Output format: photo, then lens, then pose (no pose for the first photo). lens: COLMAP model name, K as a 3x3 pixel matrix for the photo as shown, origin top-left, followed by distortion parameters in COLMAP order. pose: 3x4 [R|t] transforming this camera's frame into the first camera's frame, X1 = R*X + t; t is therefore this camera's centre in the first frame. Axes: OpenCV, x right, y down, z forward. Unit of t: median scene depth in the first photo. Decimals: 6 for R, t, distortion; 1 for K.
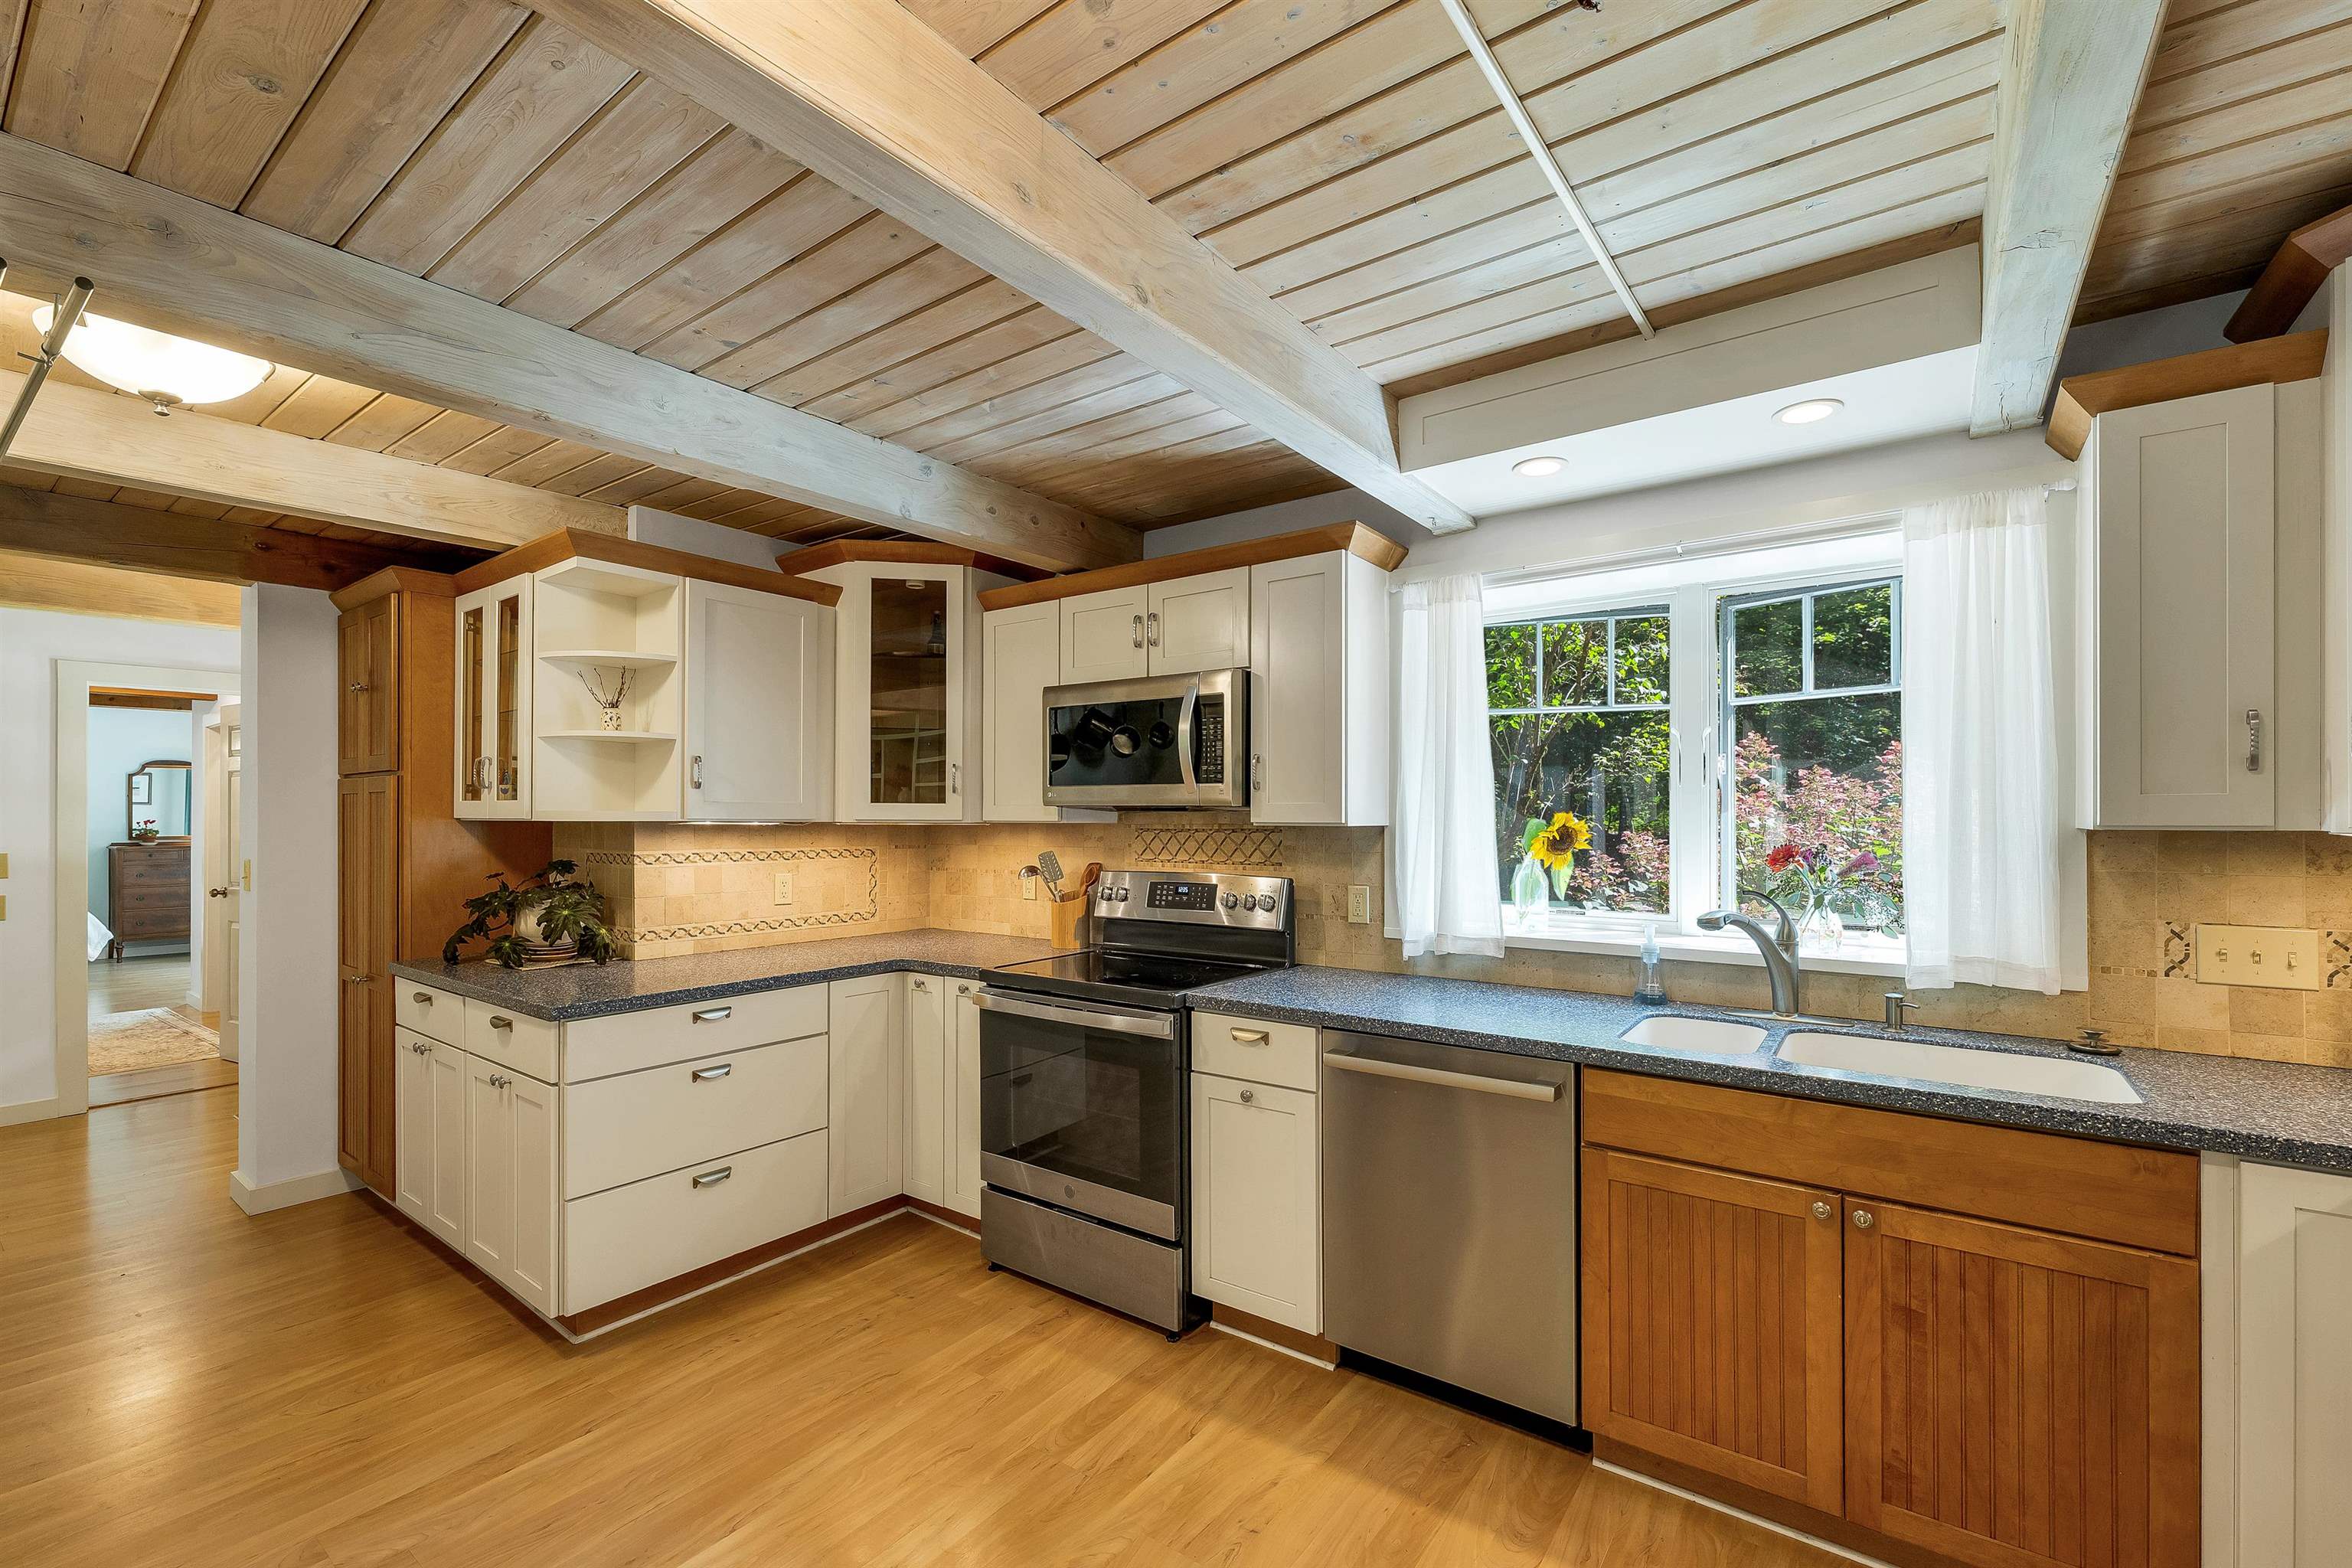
lens RADIAL K [[980.2, 0, 1163.0], [0, 980.2, 818.4], [0, 0, 1]] dist [0.002457, -0.000202]
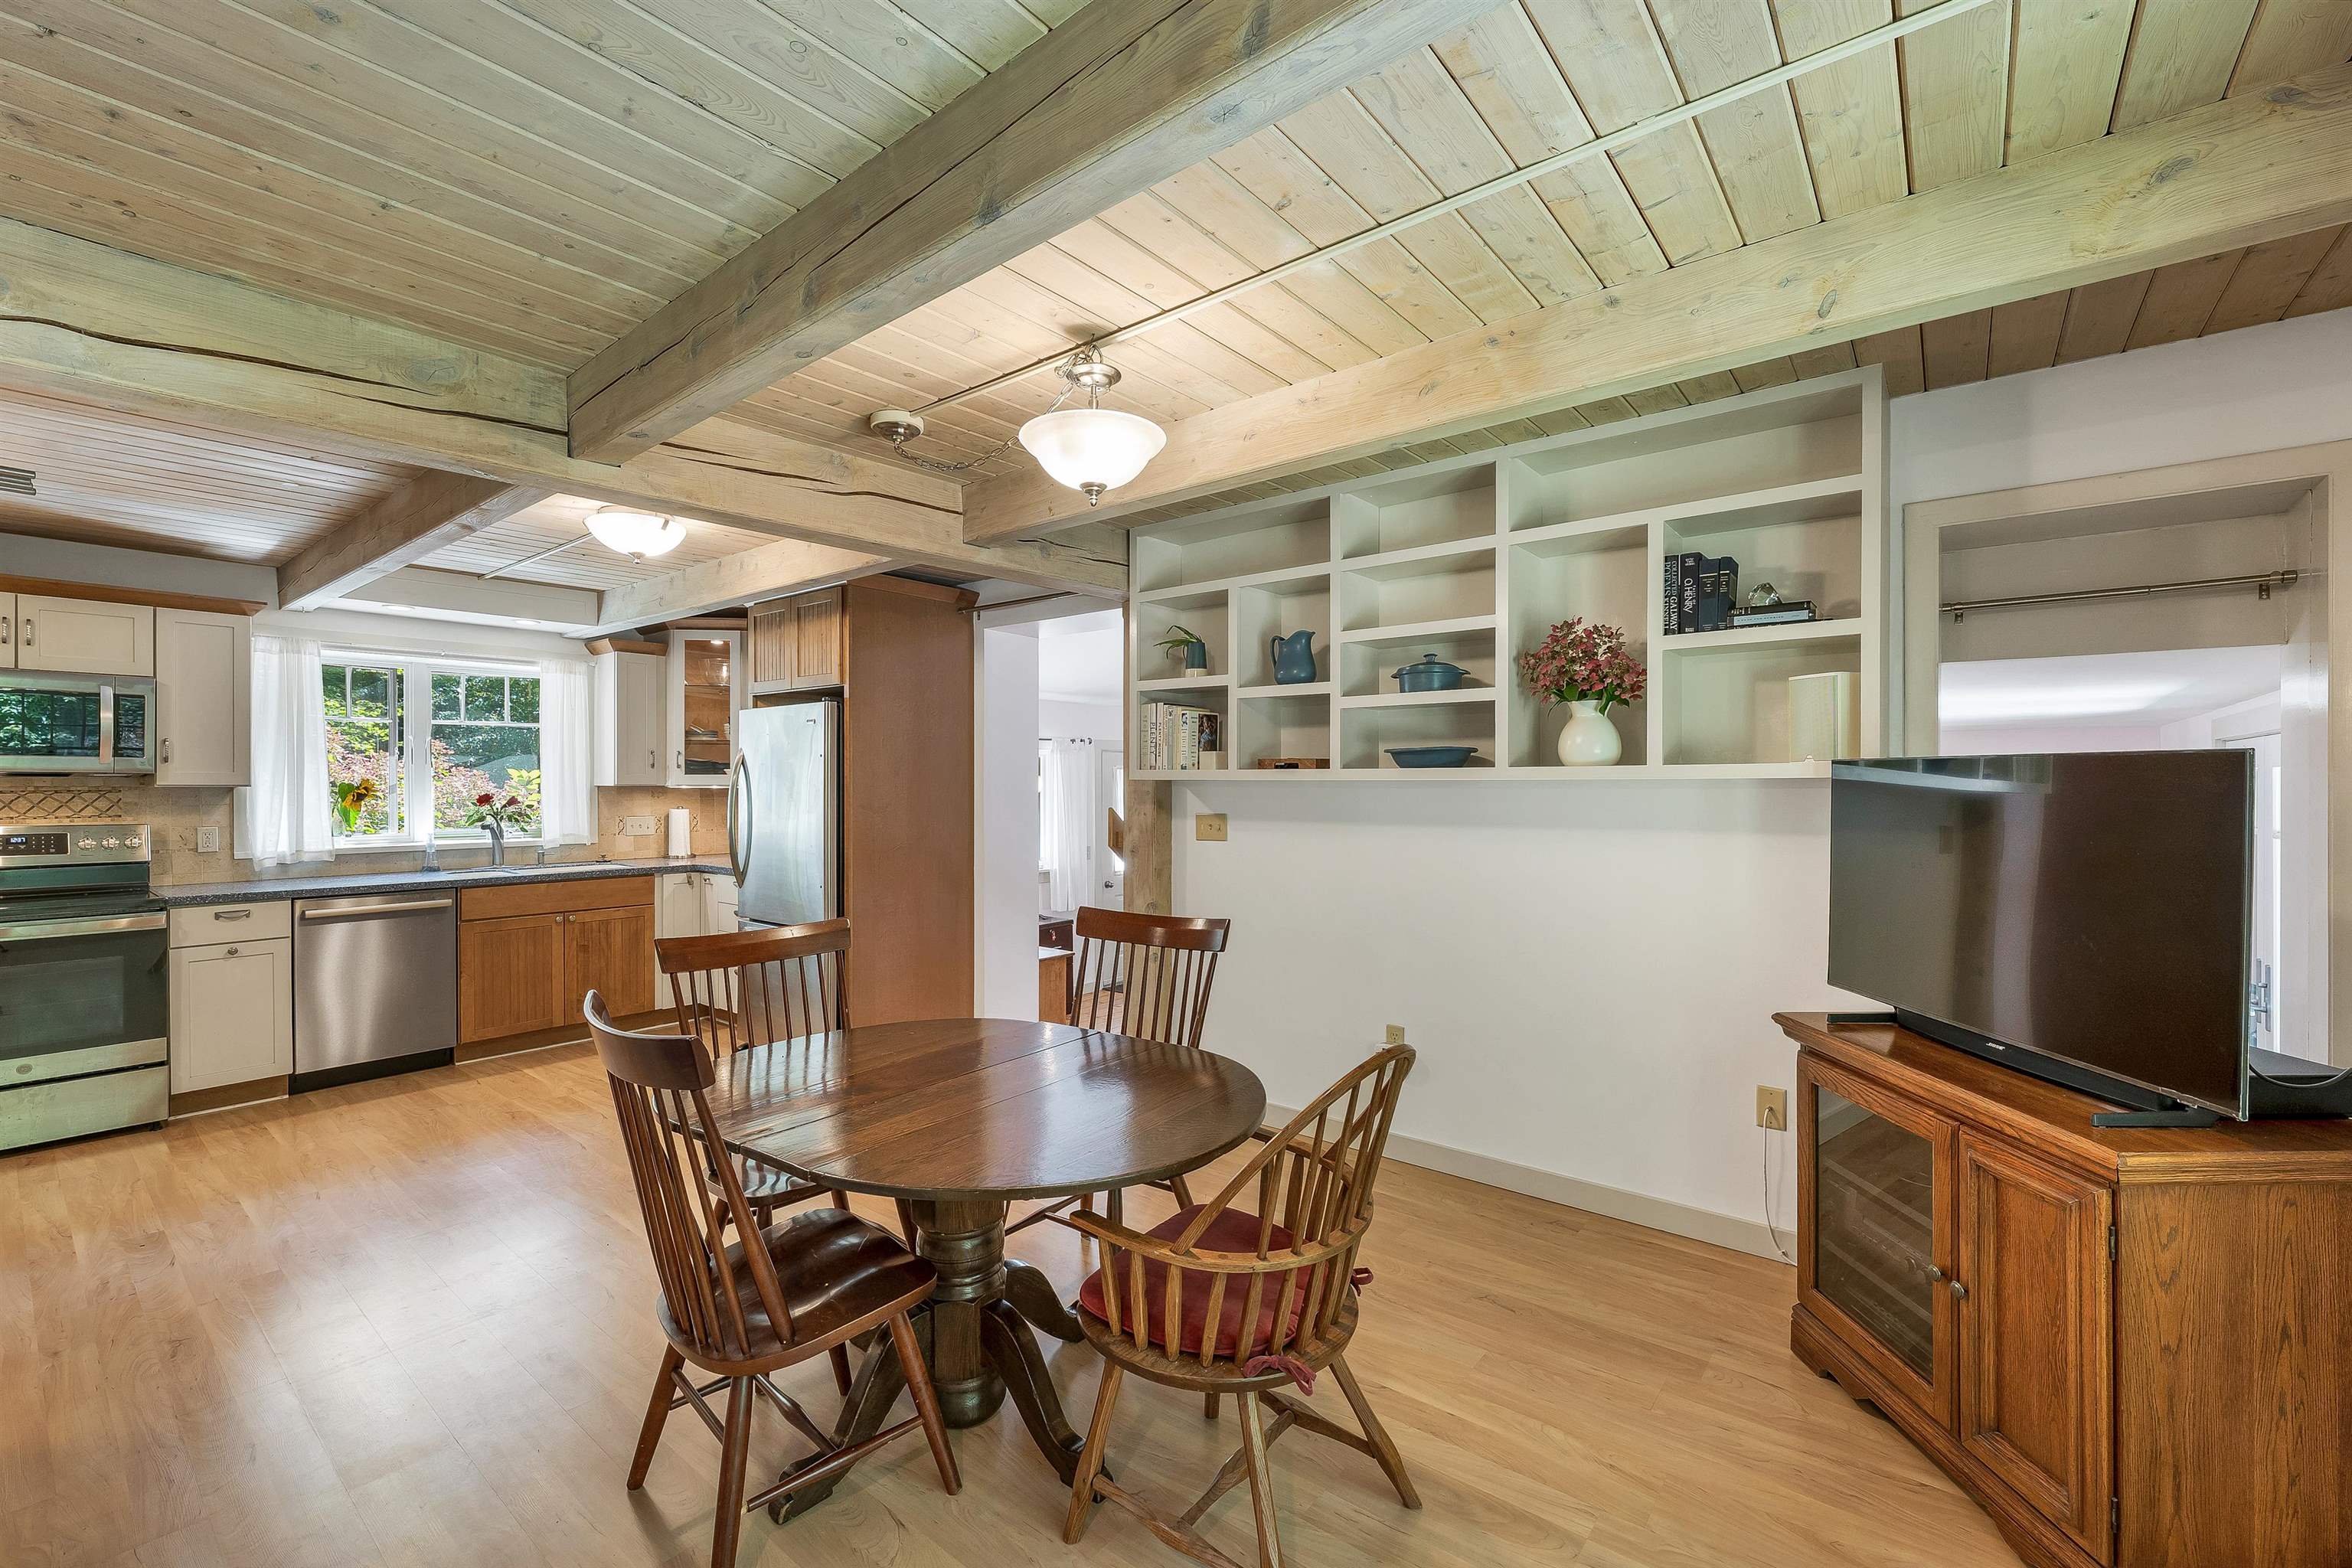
lens RADIAL K [[974.8, 0, 1182.7], [0, 974.8, 790.8], [0, 0, 1]] dist [-0.004507, 0.000852]
pose [[0.037885, -0.009738, 0.999235, -1.339691], [-0.001120, 0.999951, 0.009788, -0.002959], [-0.999281, -0.001490, 0.037872, -0.590320]]
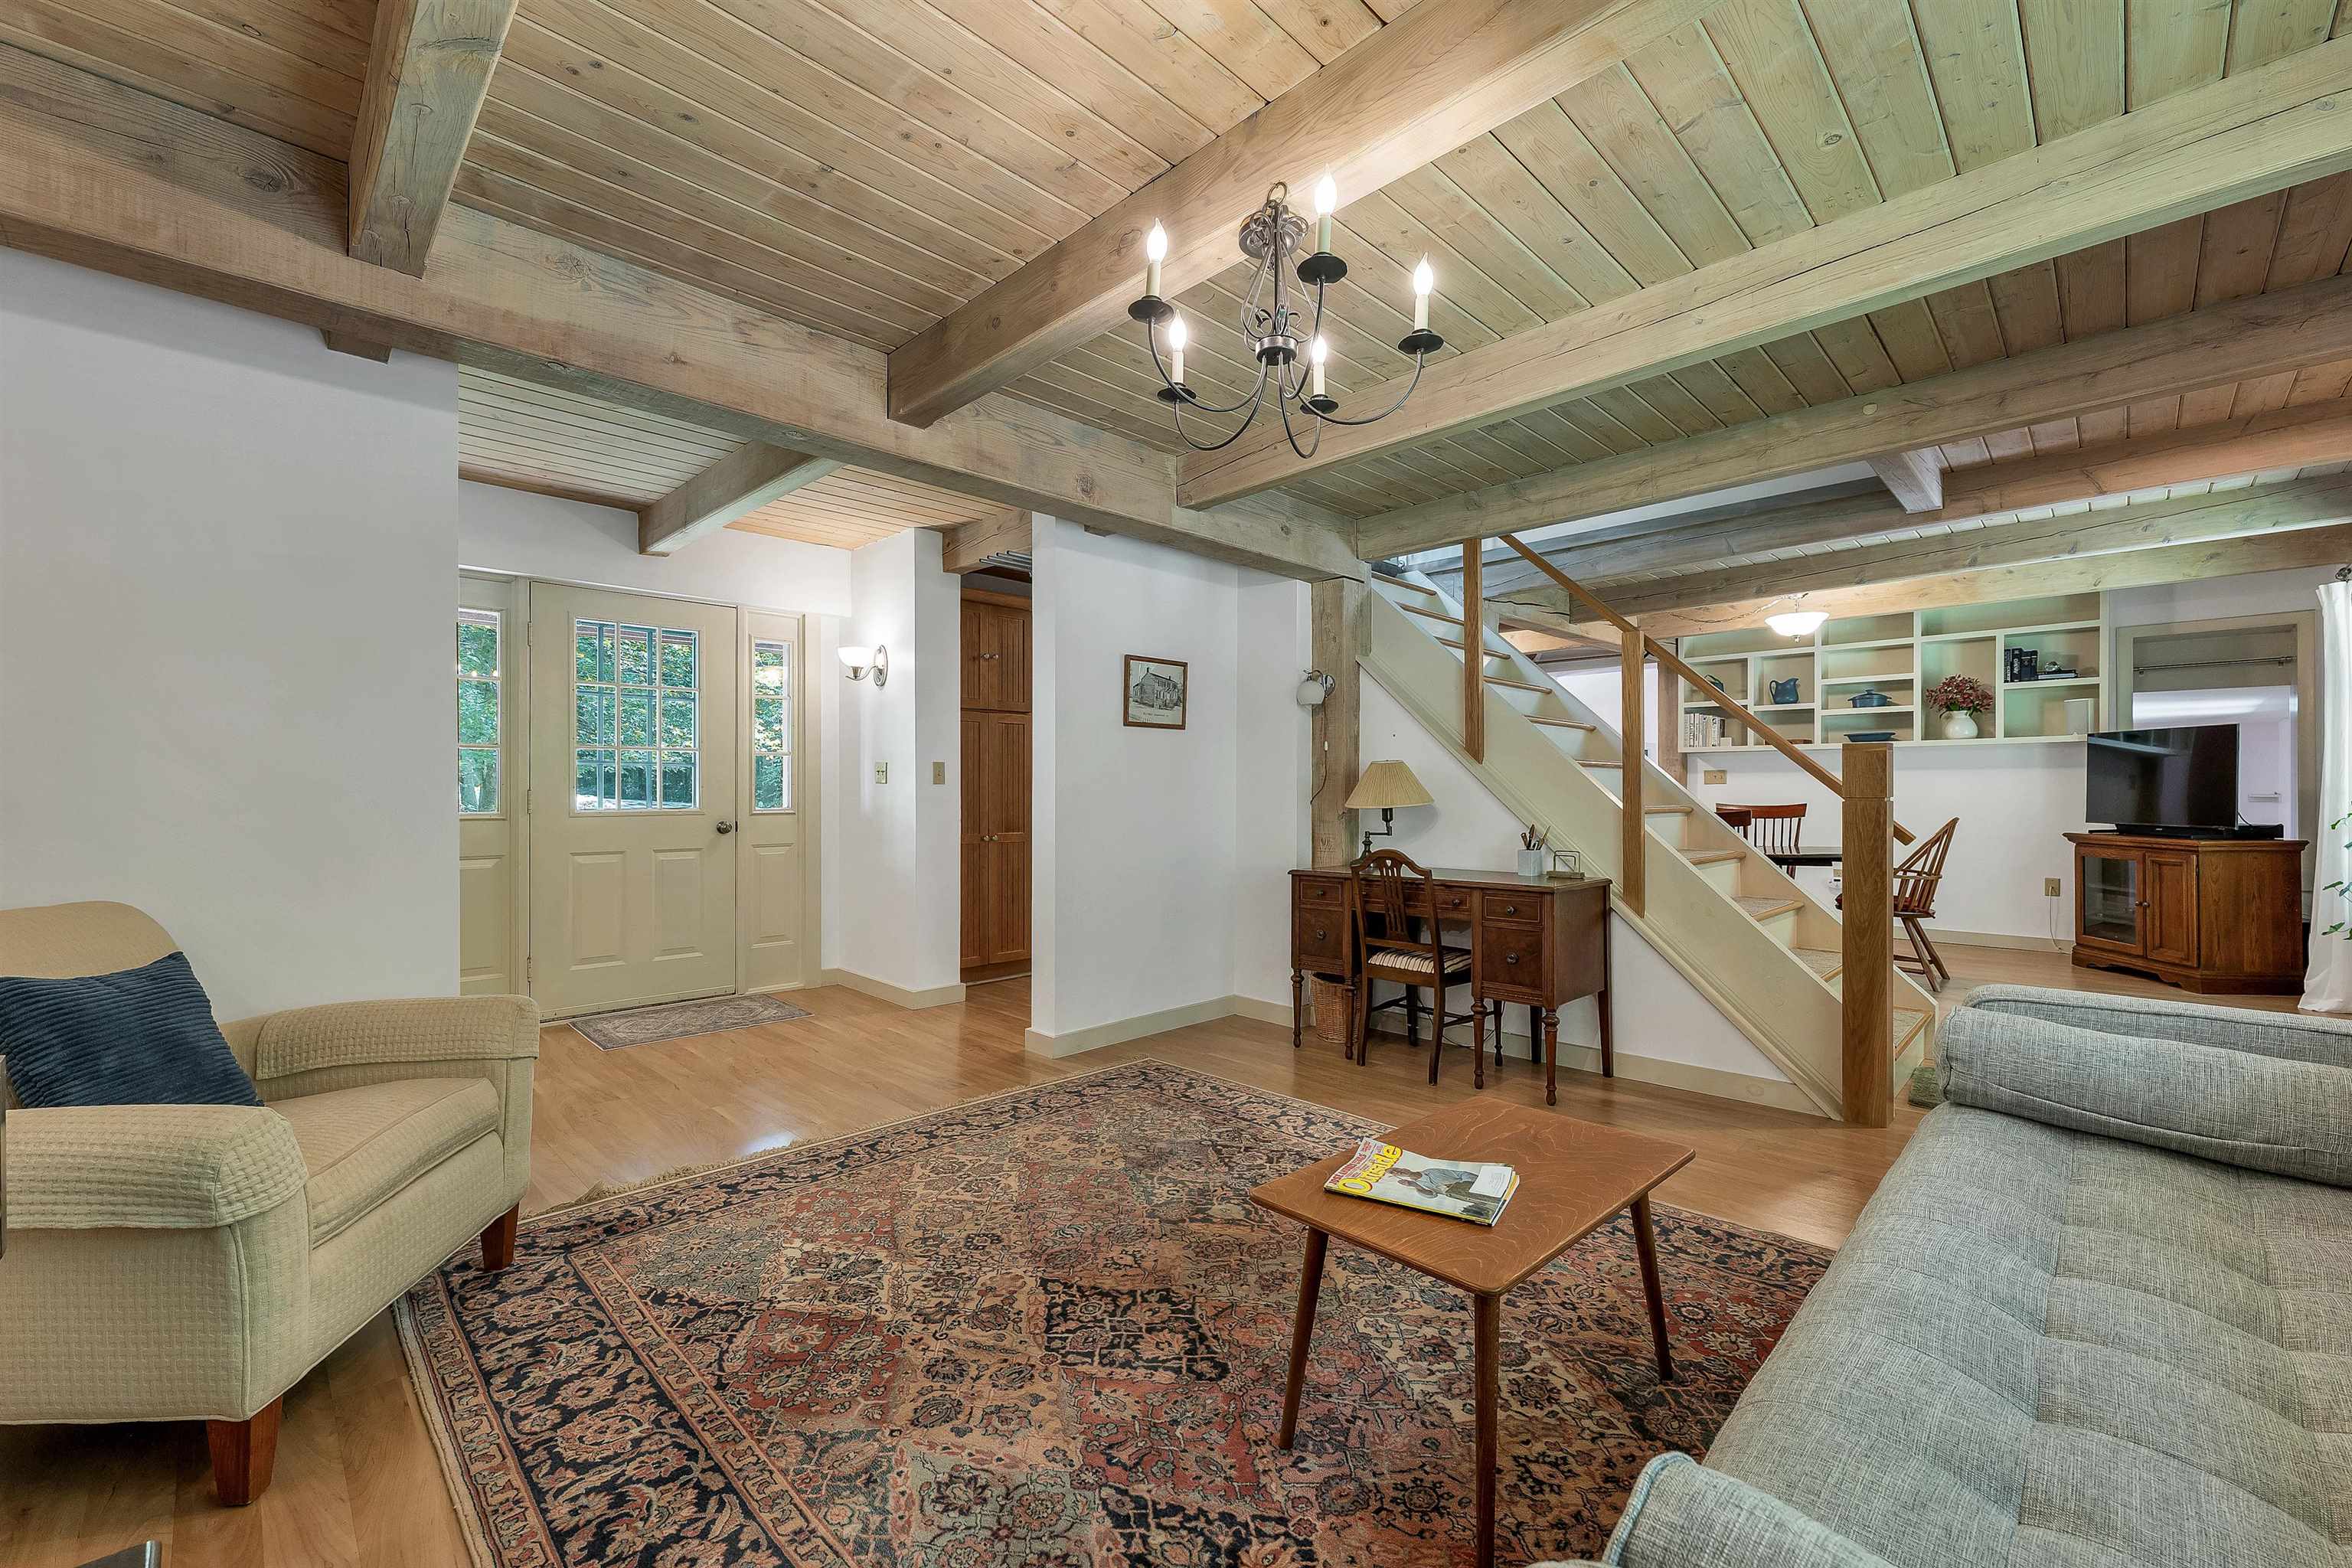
lens RADIAL K [[974.8, 0, 1160.2], [0, 974.8, 796.9], [0, 0, 1]] dist [-0.004507, 0.000852]
pose [[0.143847, -0.005796, 0.989583, -2.965848], [0.001670, 0.999983, 0.005614, 0.107642], [-0.989599, 0.000845, 0.143854, 0.653776]]
